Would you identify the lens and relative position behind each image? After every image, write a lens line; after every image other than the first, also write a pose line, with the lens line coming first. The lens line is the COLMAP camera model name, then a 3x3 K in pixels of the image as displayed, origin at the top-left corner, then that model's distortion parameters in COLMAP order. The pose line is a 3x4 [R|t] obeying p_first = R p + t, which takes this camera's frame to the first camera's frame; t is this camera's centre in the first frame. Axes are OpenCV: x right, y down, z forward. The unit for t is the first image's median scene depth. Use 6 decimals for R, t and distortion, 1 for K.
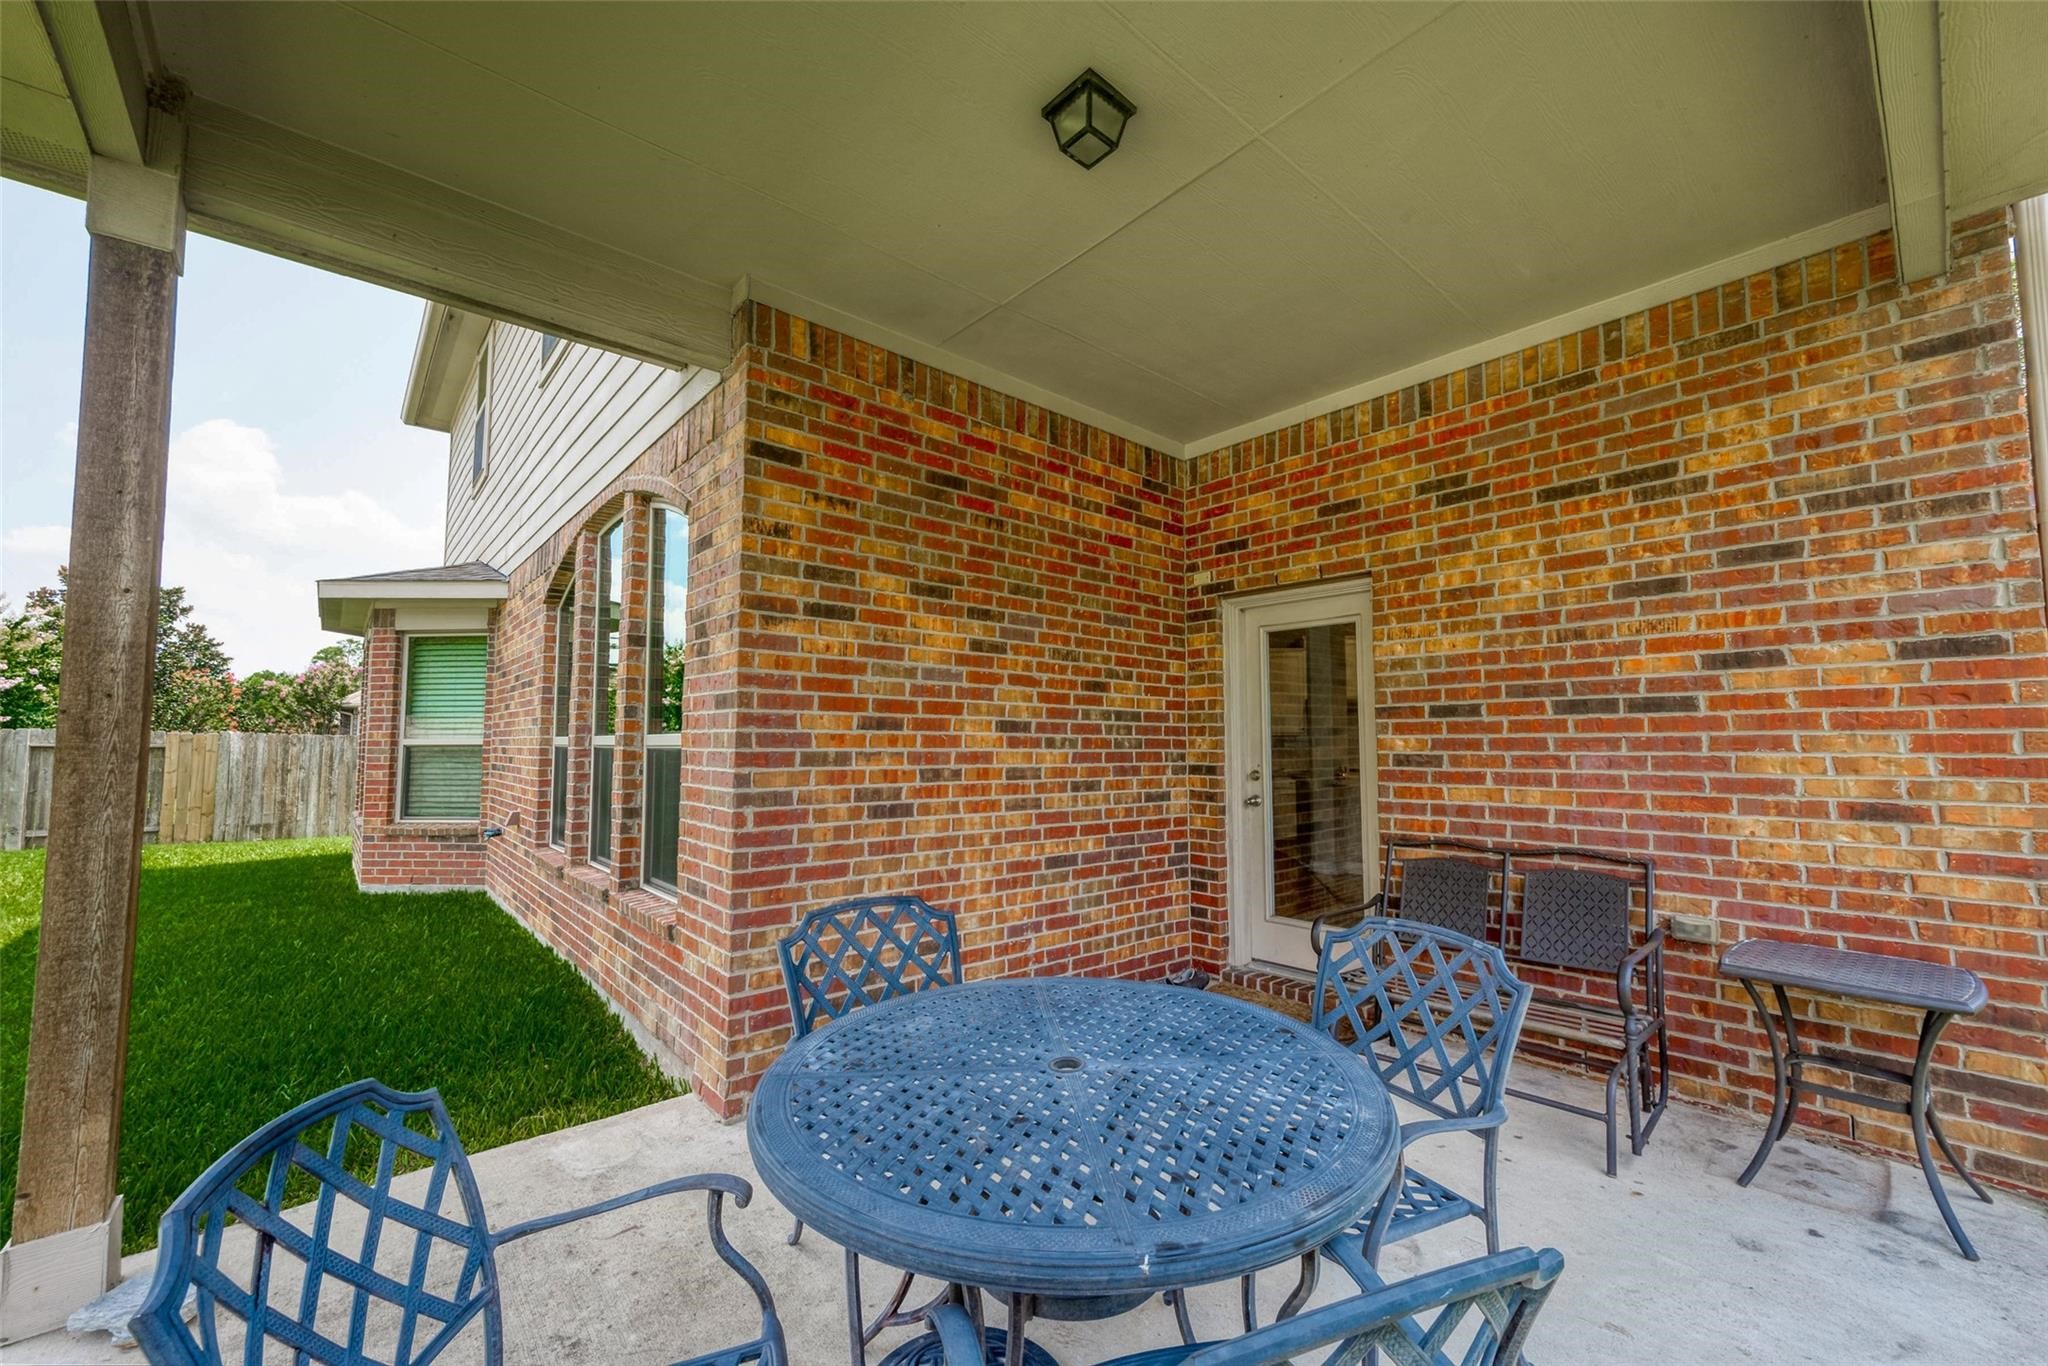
lens RADIAL K [[813.1, 0, 1024.0], [0, 813.1, 683.0], [0, 0, 1]] dist [-0.001529, -0.000239]
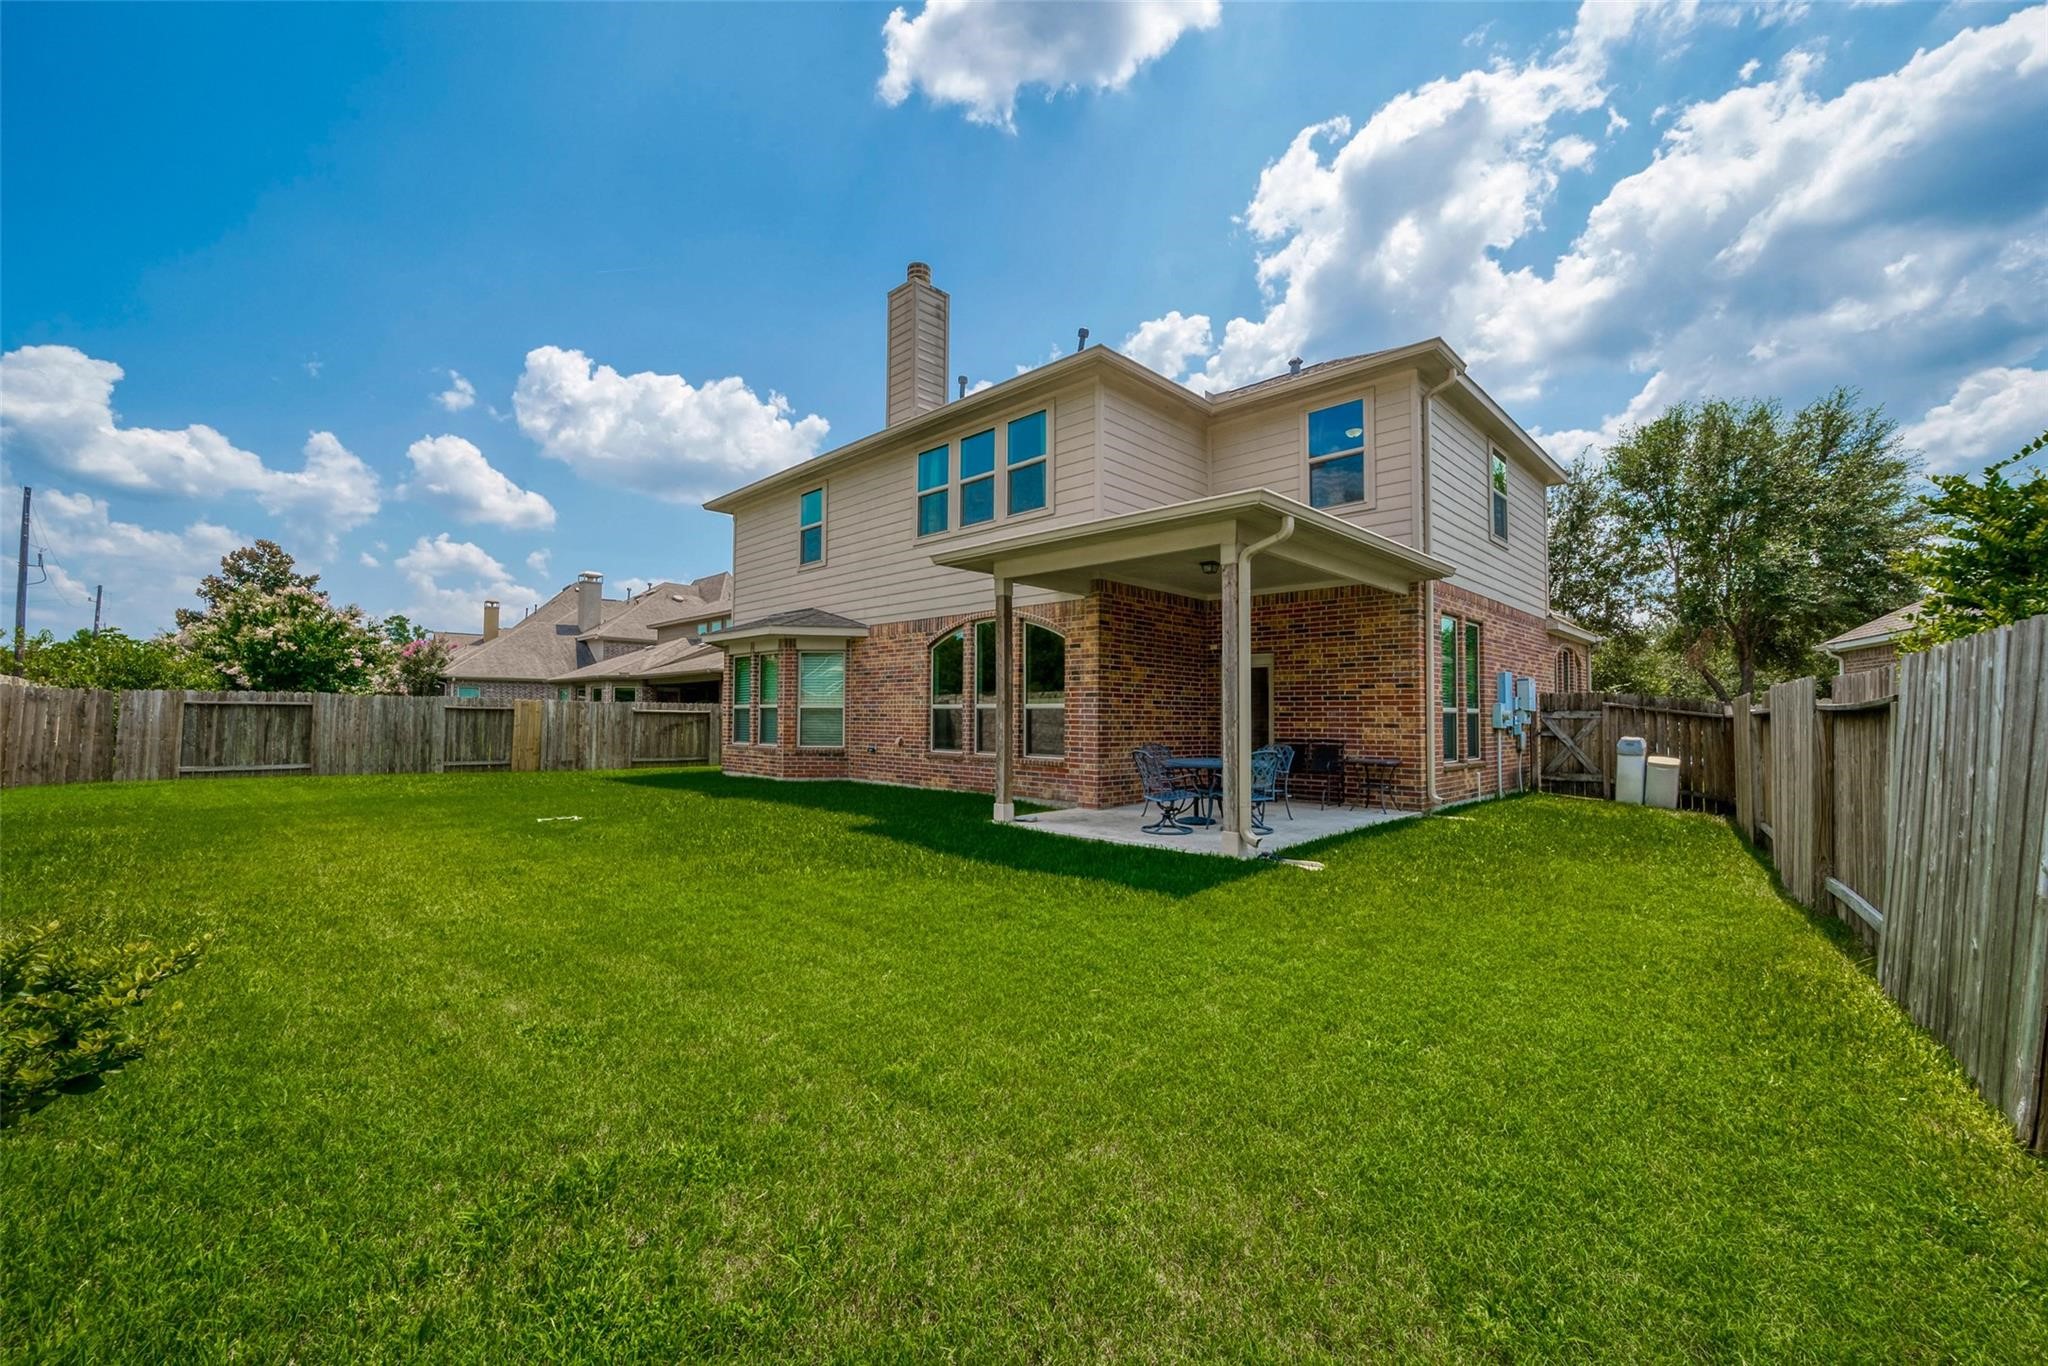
lens RADIAL K [[843.5, 0, 1024.0], [0, 843.5, 683.0], [0, 0, 1]] dist [-0.000375, -0.000038]
pose [[0.995862, 0.010980, 0.090218, -0.782622], [-0.014171, 0.999294, 0.034805, -0.118838], [-0.089772, -0.035939, 0.995314, -2.051415]]
